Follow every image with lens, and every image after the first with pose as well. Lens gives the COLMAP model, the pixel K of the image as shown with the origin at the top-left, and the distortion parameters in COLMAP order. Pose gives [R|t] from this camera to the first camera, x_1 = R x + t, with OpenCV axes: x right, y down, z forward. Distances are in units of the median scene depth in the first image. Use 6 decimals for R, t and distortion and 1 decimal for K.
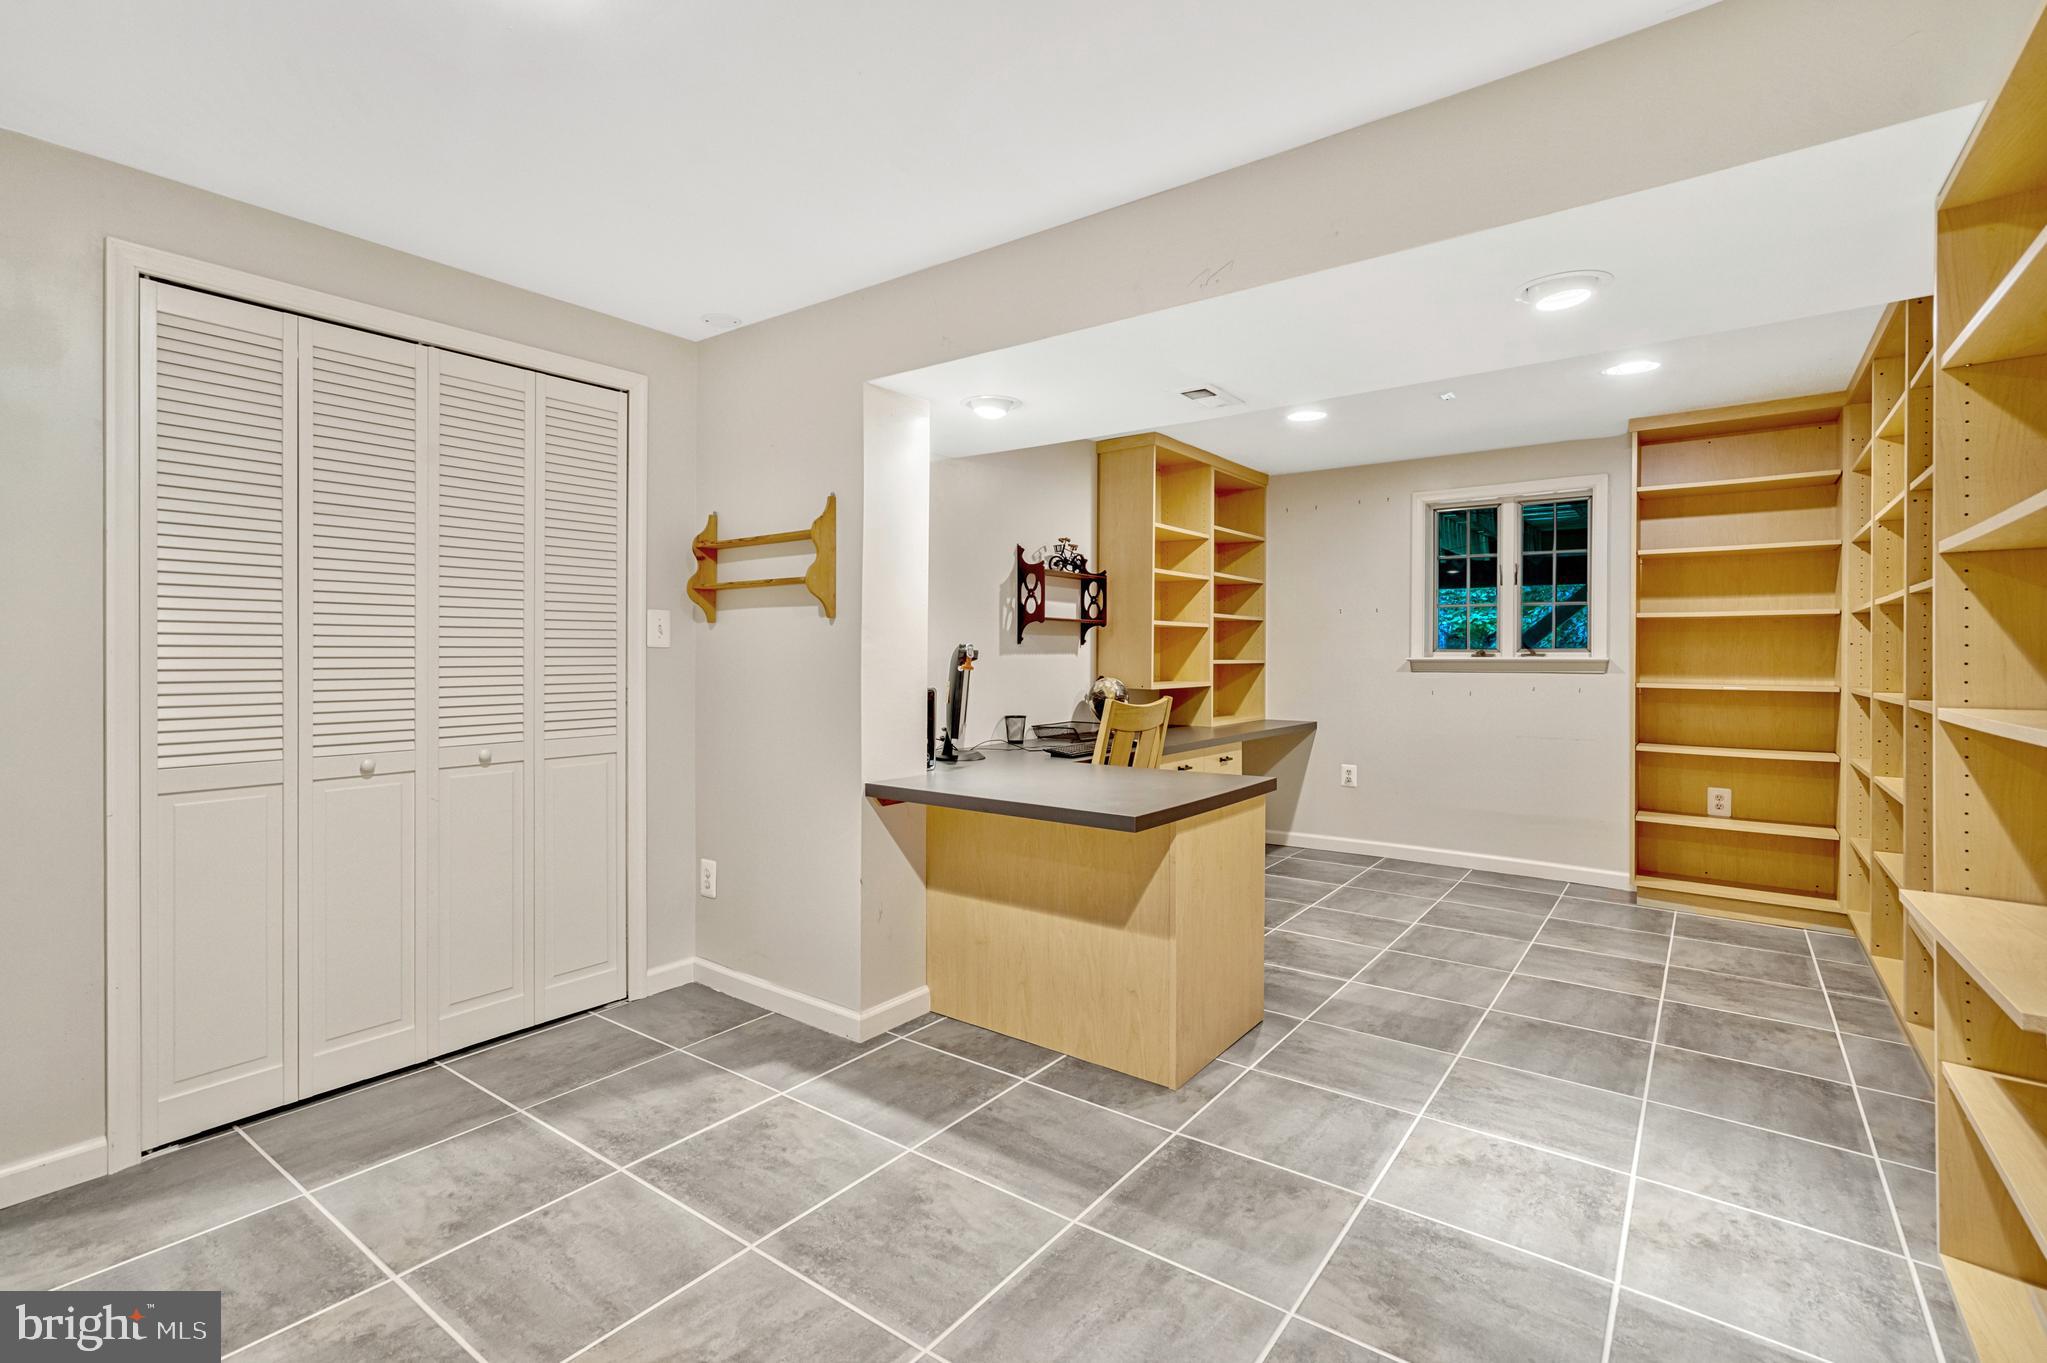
lens RADIAL K [[954.6, 0, 1009.1], [0, 954.6, 668.1], [0, 0, 1]] dist [0.003805, -0.000337]
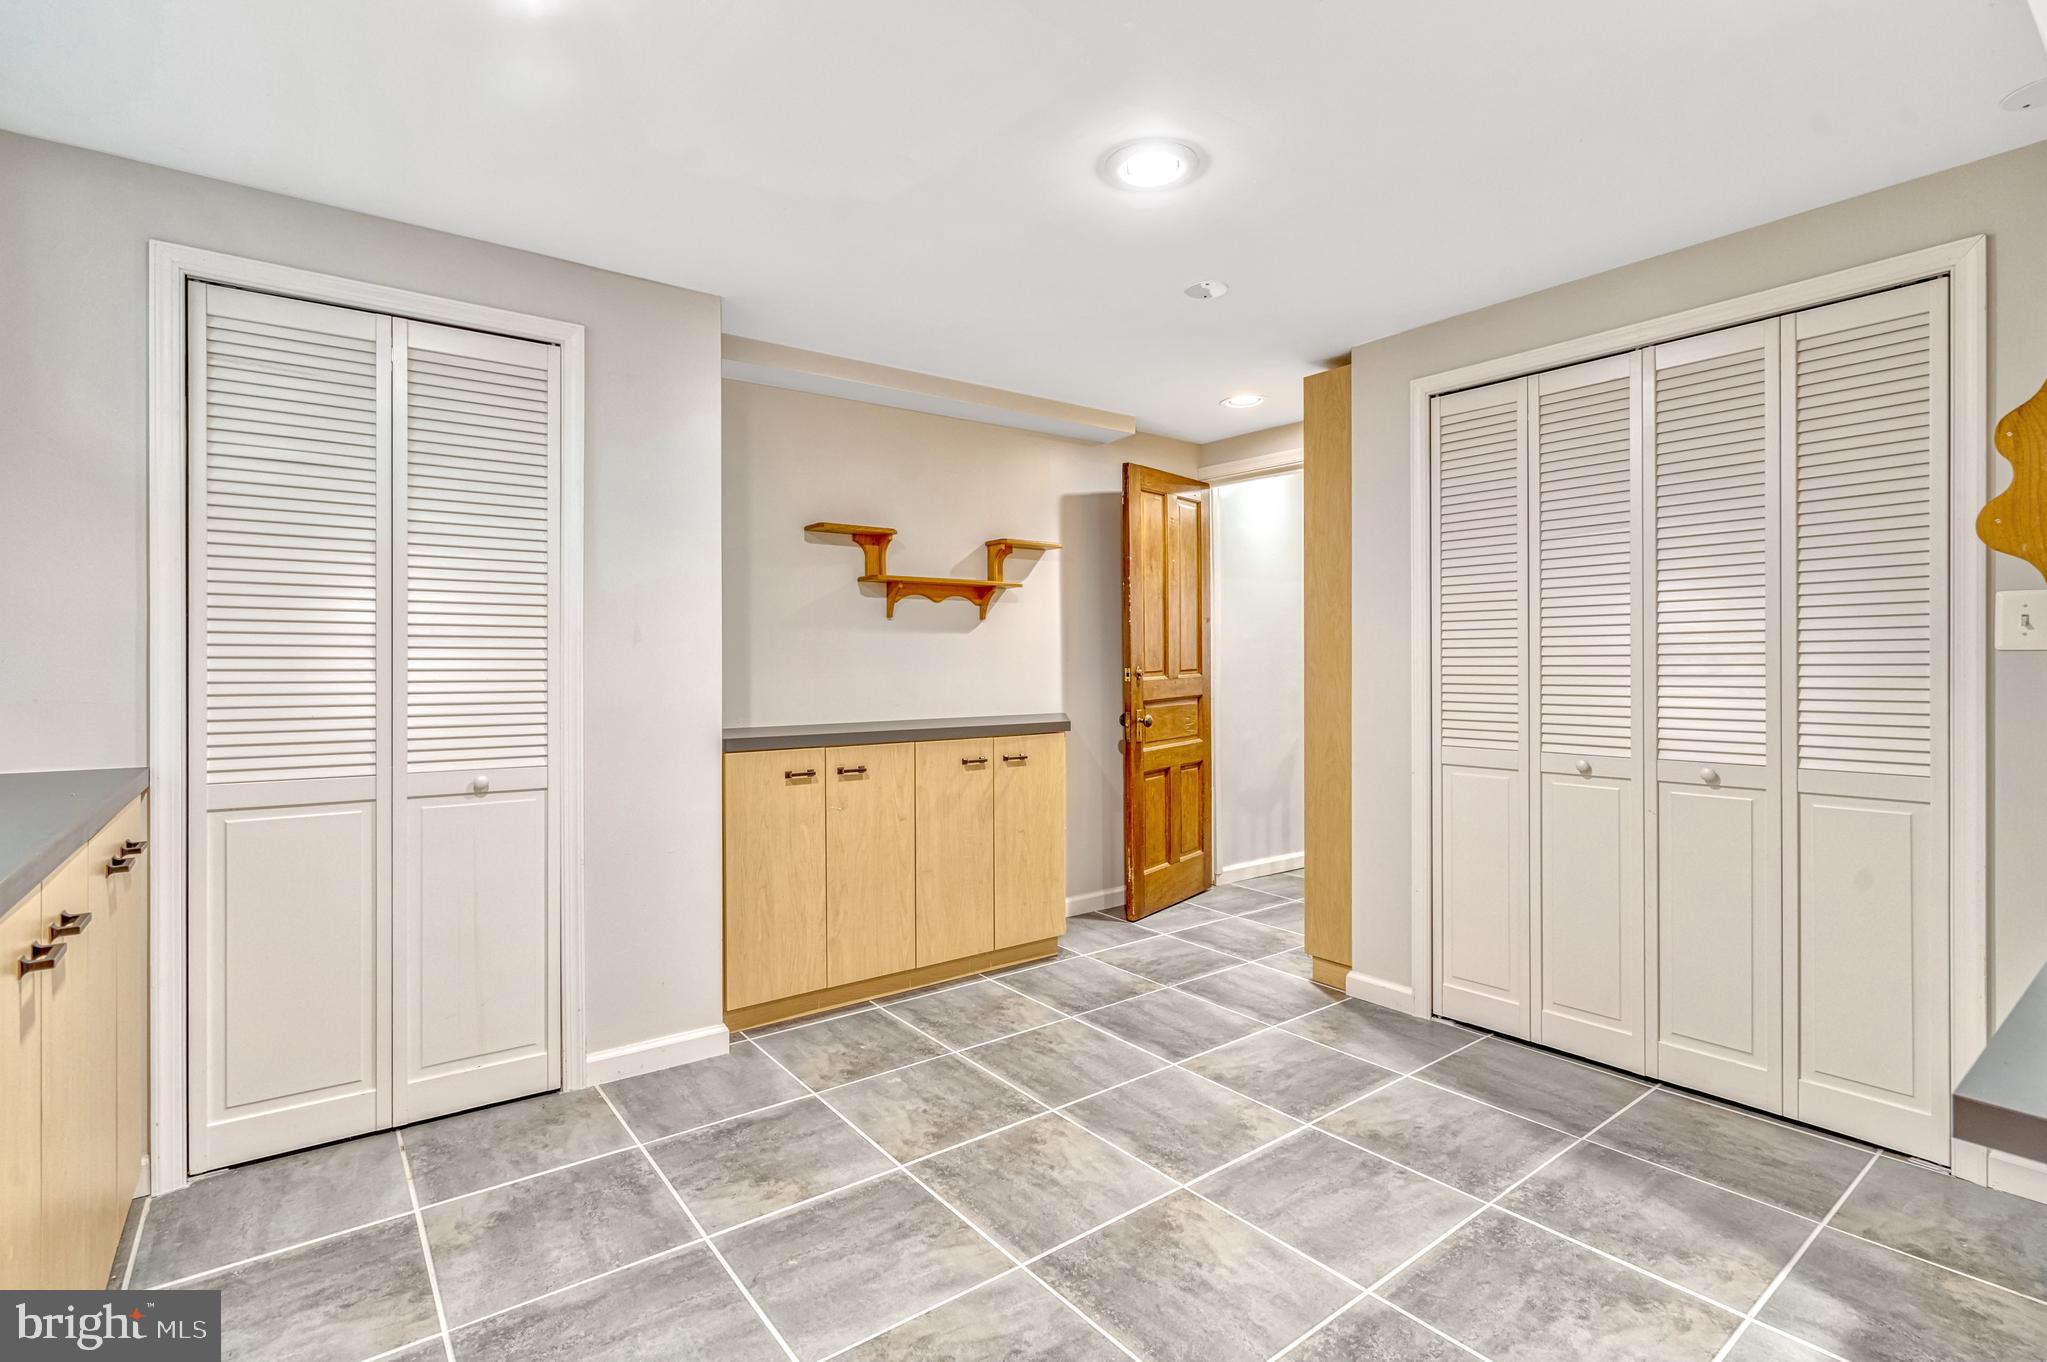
lens RADIAL K [[954.6, 0, 1013.6], [0, 954.6, 669.2], [0, 0, 1]] dist [0.003805, -0.000337]
pose [[-0.278797, 0.004950, -0.960337, 0.611489], [-0.006221, 0.999956, 0.006960, -0.013349], [0.960330, 0.007914, -0.278754, 0.766279]]
